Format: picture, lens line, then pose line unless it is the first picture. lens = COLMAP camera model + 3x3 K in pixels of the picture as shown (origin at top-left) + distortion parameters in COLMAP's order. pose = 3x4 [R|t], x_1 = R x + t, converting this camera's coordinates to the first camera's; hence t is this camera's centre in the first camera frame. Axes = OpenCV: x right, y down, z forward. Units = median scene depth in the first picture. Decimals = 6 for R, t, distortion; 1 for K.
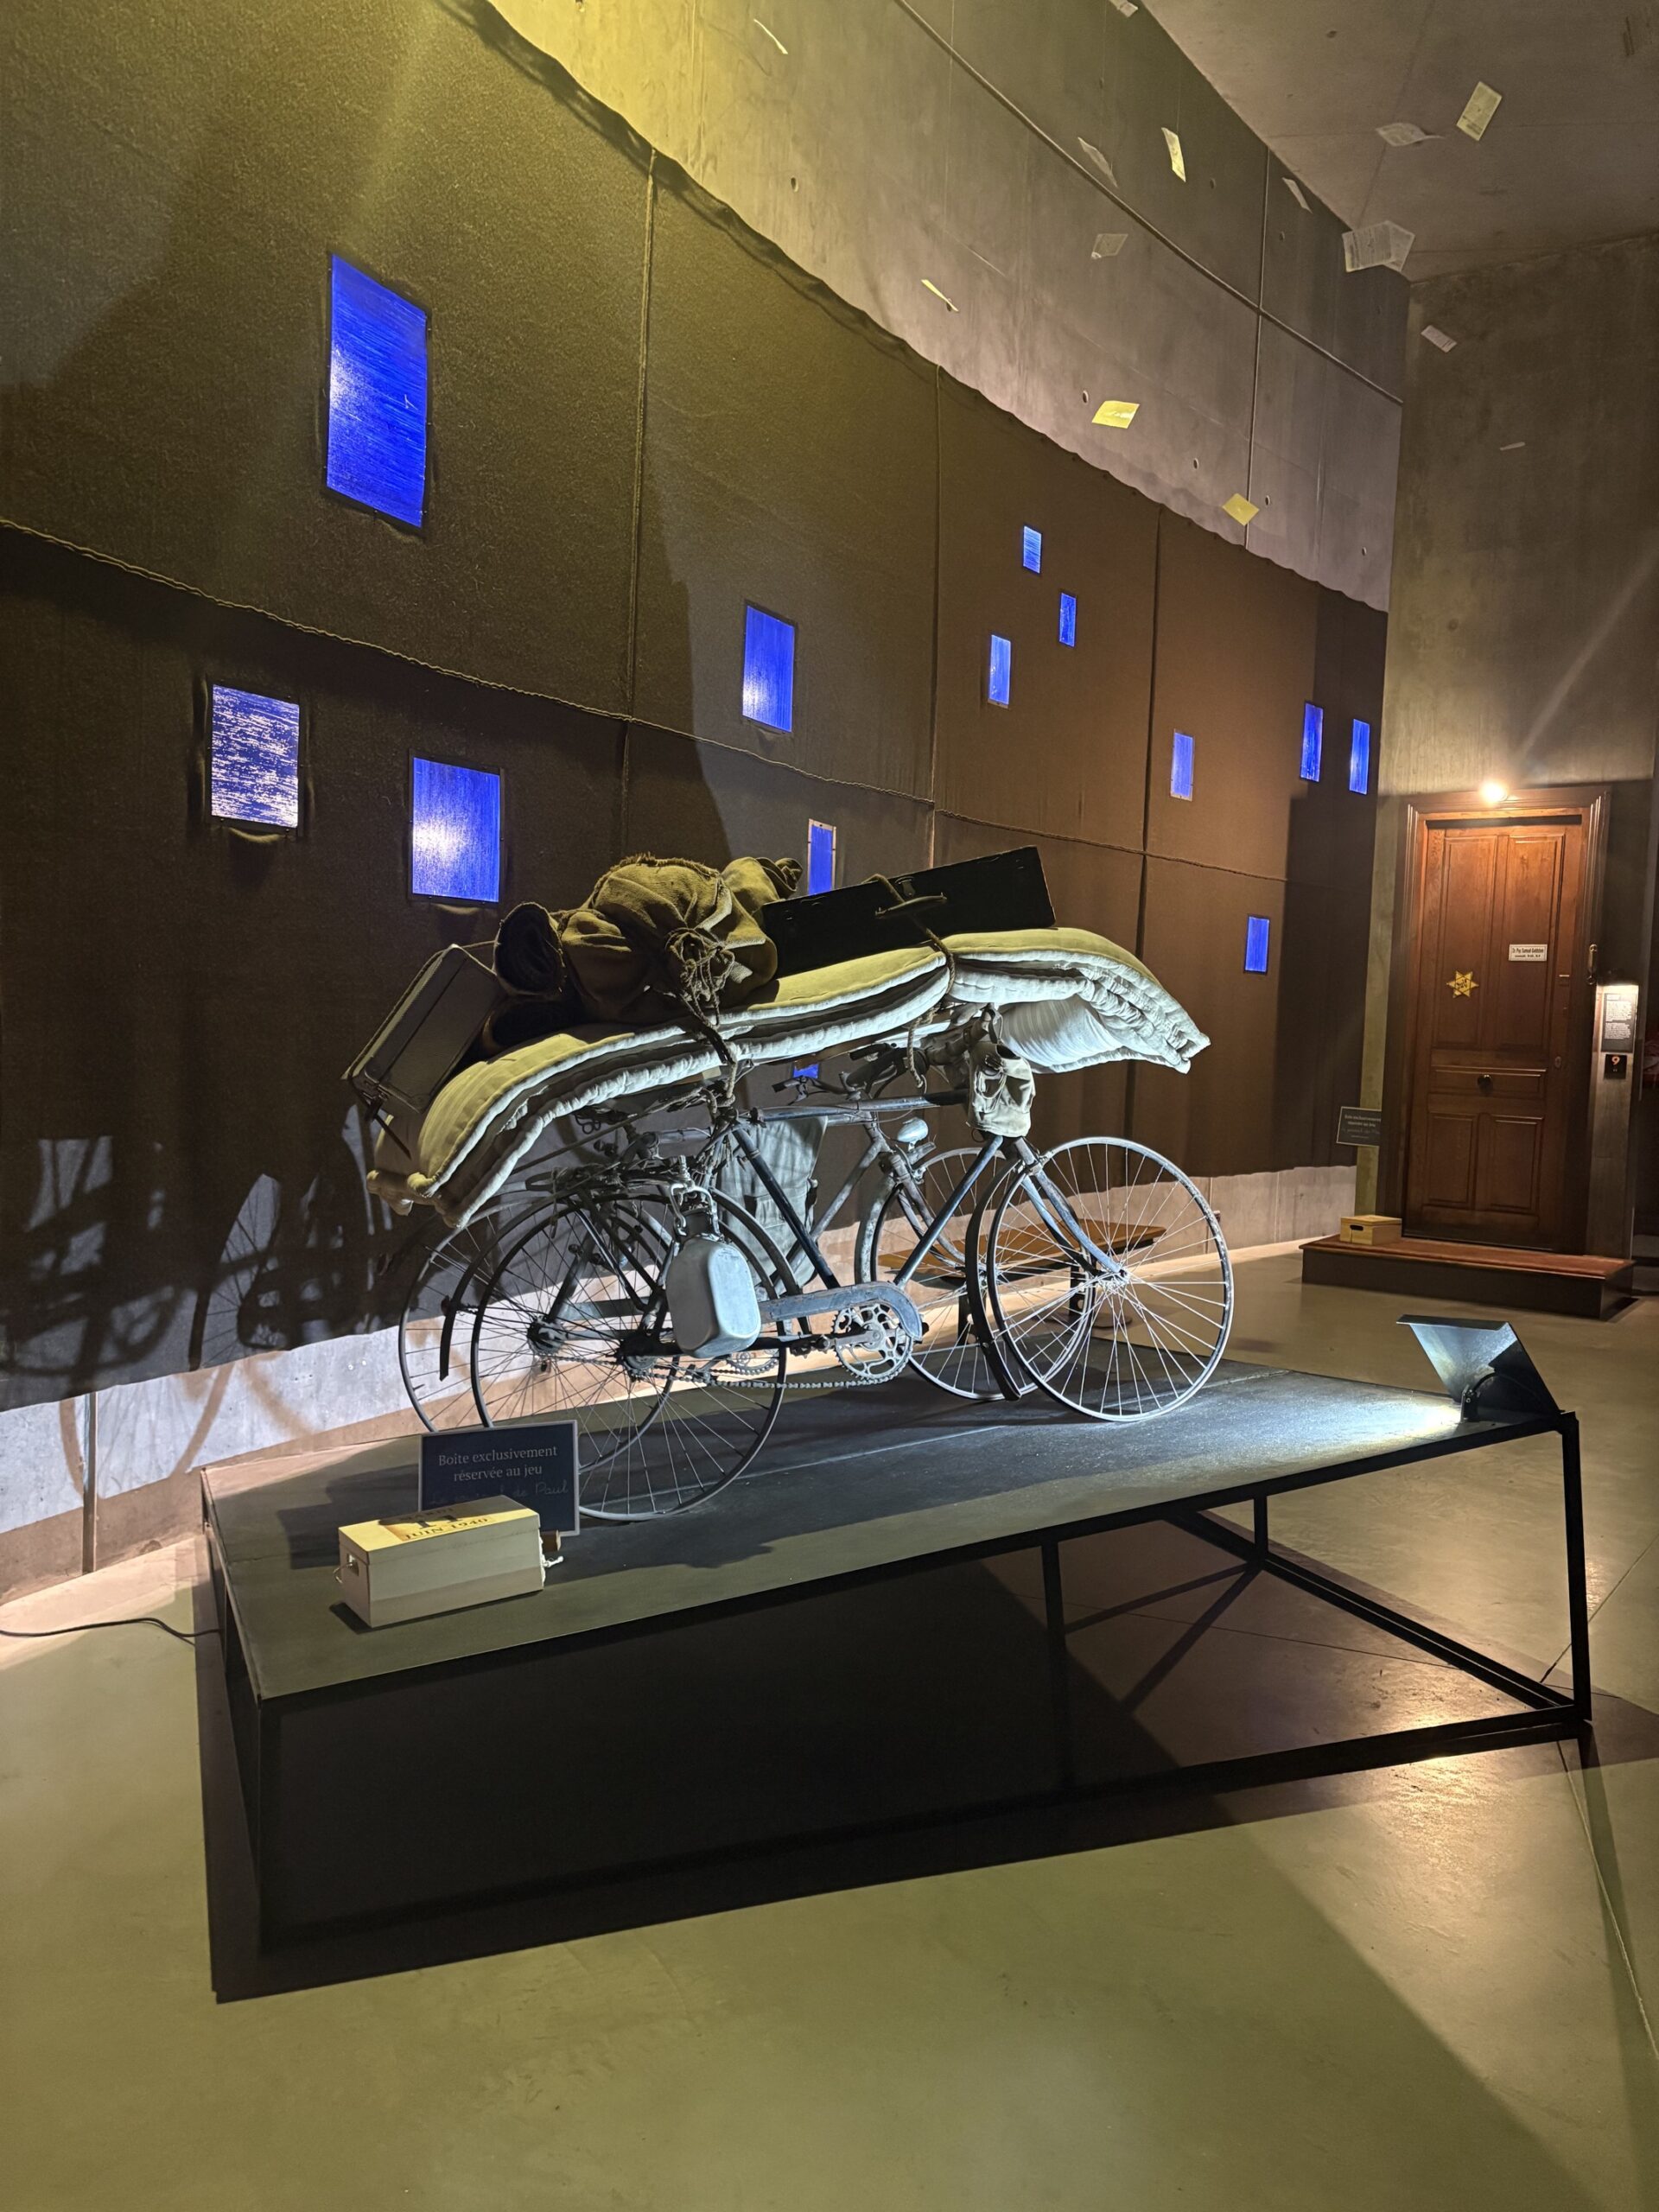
lens RADIAL K [[1664.2, 0, 832.6], [0, 1664.2, 1107.4], [0, 0, 1]] dist [0.025958, -0.000062]
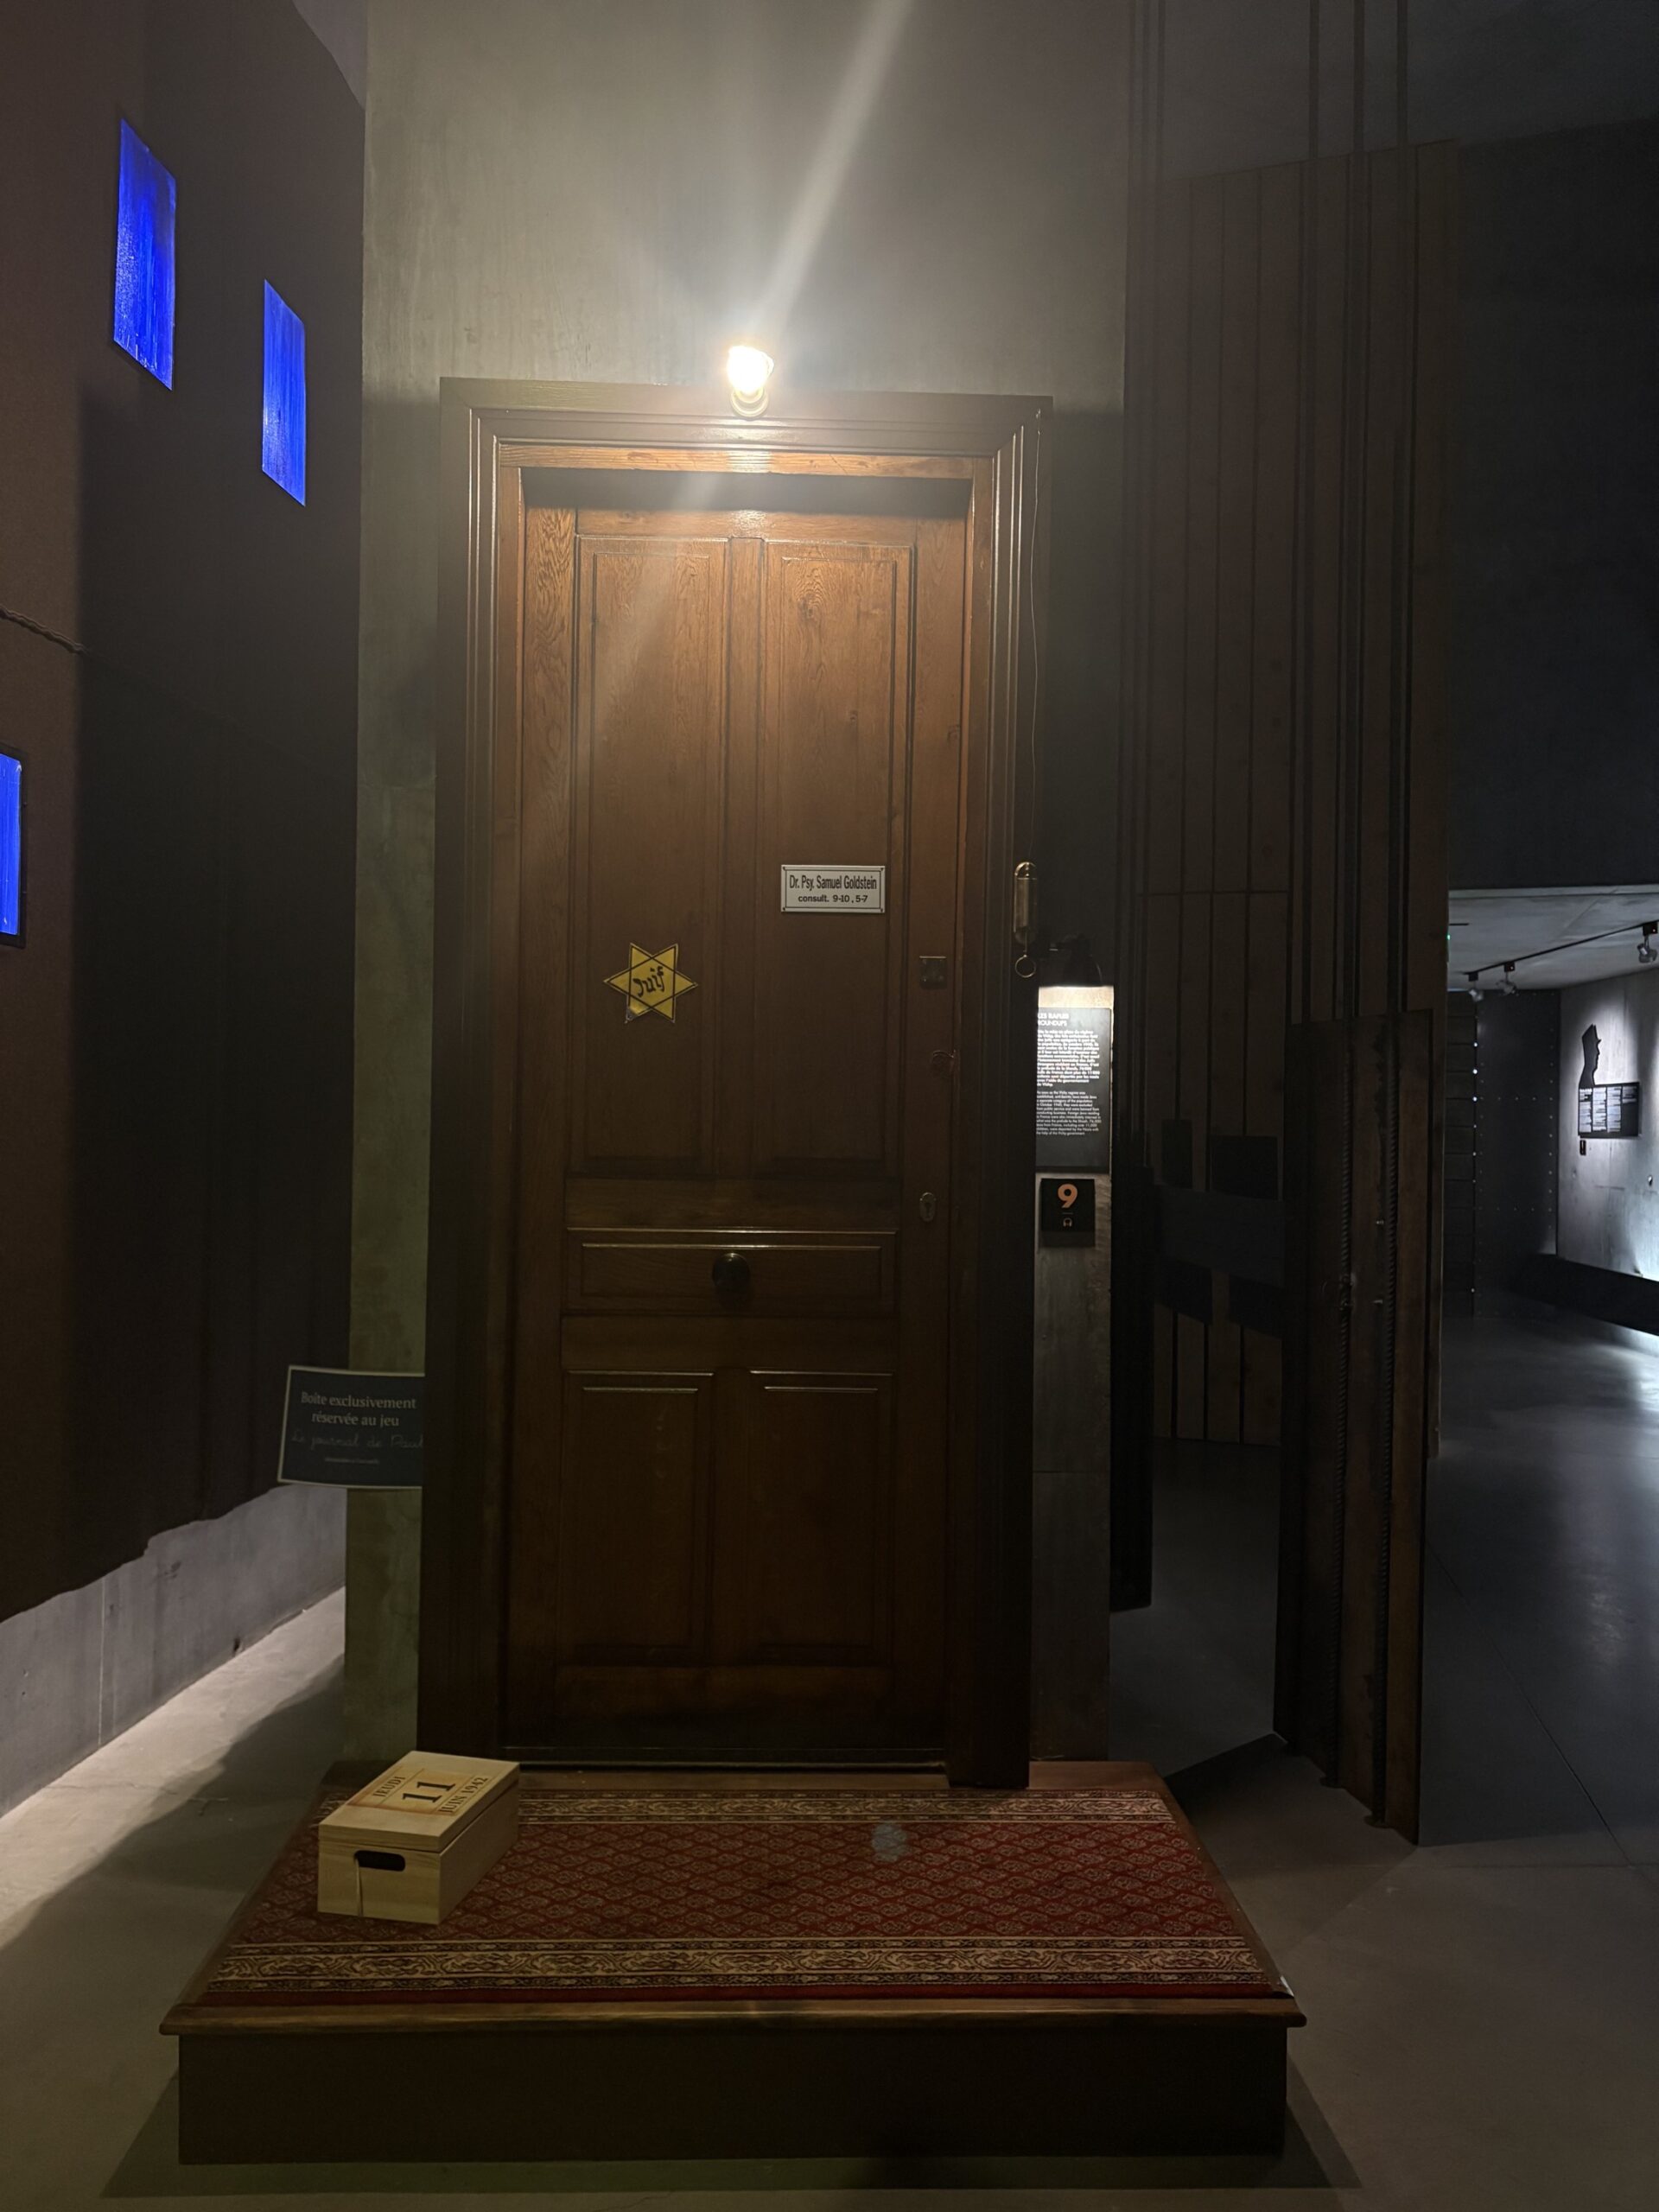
lens RADIAL K [[1664.2, 0, 833.1], [0, 1664.2, 1102.5], [0, 0, 1]] dist [0.025958, -0.000062]
pose [[0.798642, -0.025050, 0.601285, 0.208412], [0.049250, 0.998503, -0.023816, -0.040498], [-0.599788, 0.048634, 0.798680, 0.719660]]
